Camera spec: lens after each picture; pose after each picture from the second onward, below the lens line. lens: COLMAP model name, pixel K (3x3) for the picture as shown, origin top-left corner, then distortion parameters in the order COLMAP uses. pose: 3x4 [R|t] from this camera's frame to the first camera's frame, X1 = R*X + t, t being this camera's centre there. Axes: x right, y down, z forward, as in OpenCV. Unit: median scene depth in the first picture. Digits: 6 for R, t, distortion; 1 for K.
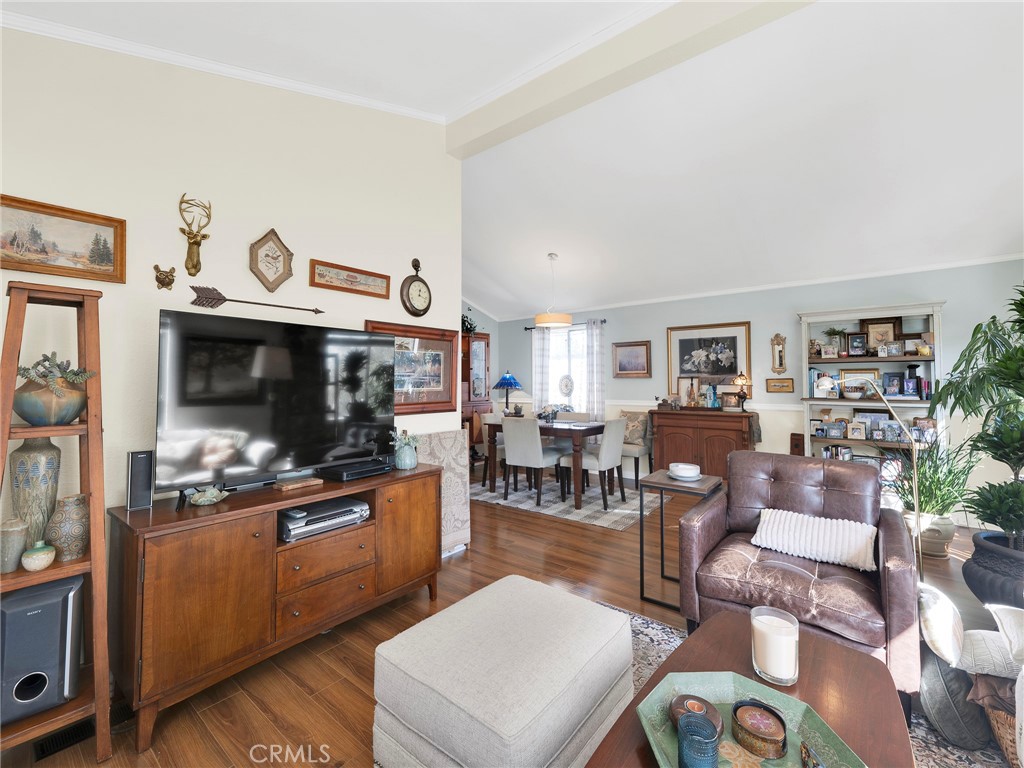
lens RADIAL K [[427.0, 0, 512.8], [0, 427.0, 369.5], [0, 0, 1]] dist [0.000830, -0.000097]
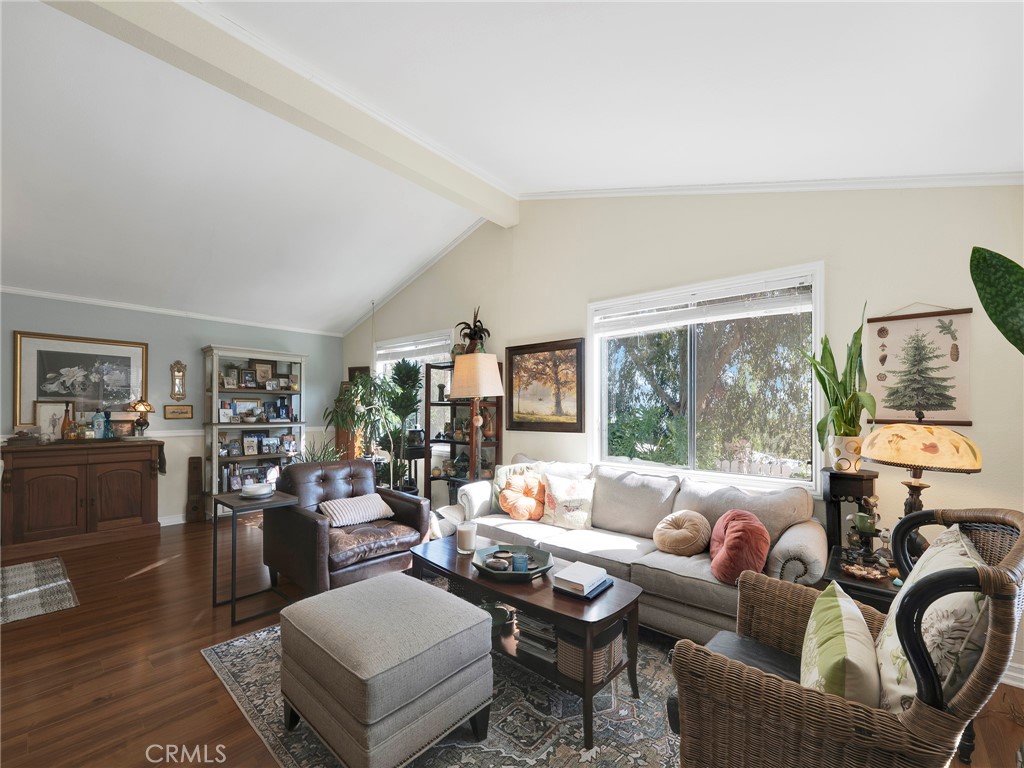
lens RADIAL K [[427.0, 0, 507.0], [0, 427.0, 410.1], [0, 0, 1]] dist [0.000830, -0.000097]
pose [[0.052740, 0.000103, 0.998608, -0.342719], [-0.037178, 0.999307, 0.001860, 0.002292], [-0.997916, -0.037224, 0.052707, 0.162717]]
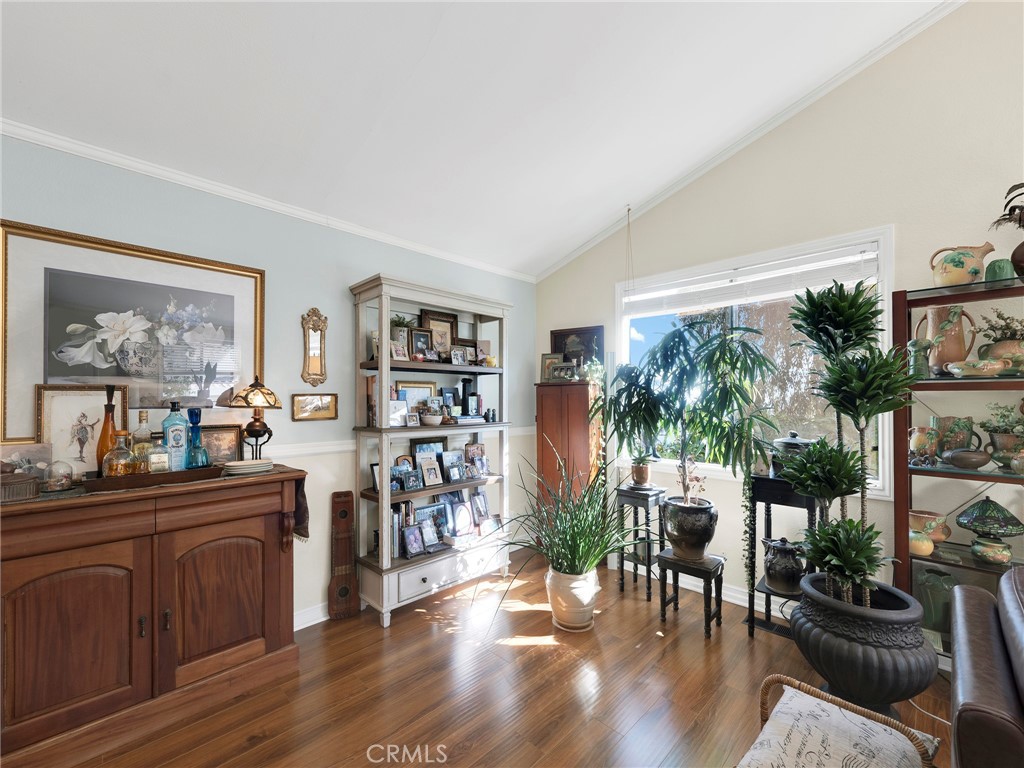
lens RADIAL K [[427.0, 0, 510.1], [0, 427.0, 395.6], [0, 0, 1]] dist [0.000830, -0.000097]
pose [[0.115406, 0.007582, 0.993289, 0.123293], [-0.029477, 0.999557, -0.004205, 0.018521], [-0.992881, -0.028794, 0.115578, 0.683825]]
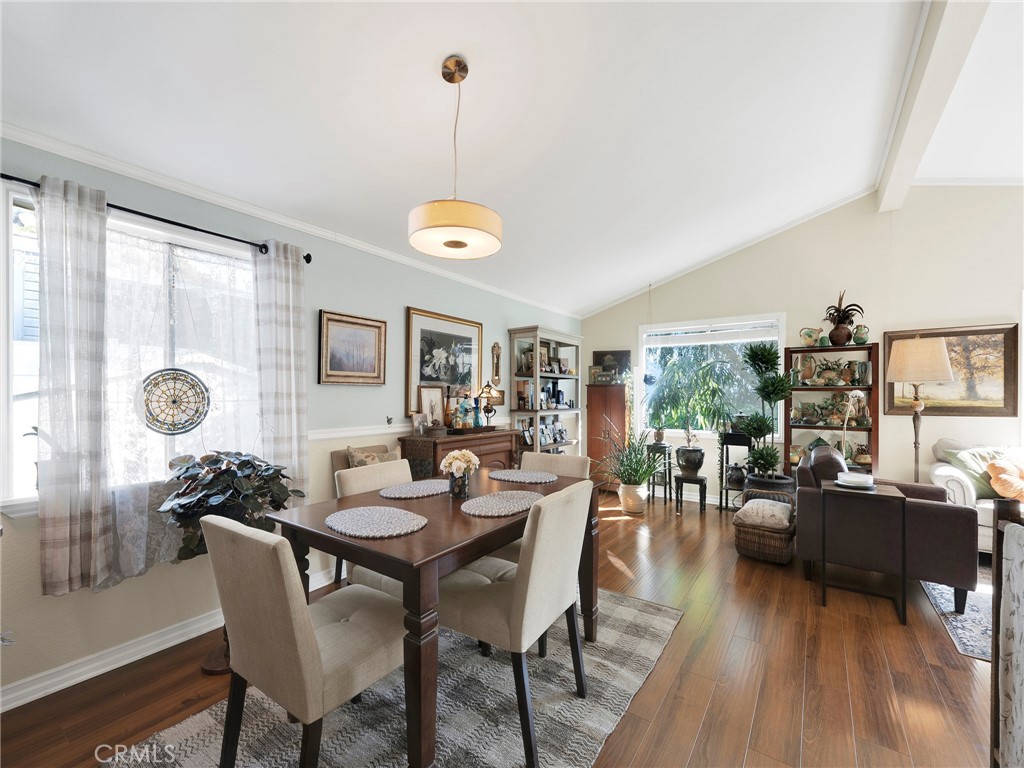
lens RADIAL K [[427.0, 0, 507.6], [0, 427.0, 394.7], [0, 0, 1]] dist [0.000830, -0.000097]
pose [[-0.043456, 0.002042, 0.999053, -0.310646], [-0.034930, 0.999383, -0.003562, 0.033035], [-0.998445, -0.035052, -0.043358, 0.994401]]
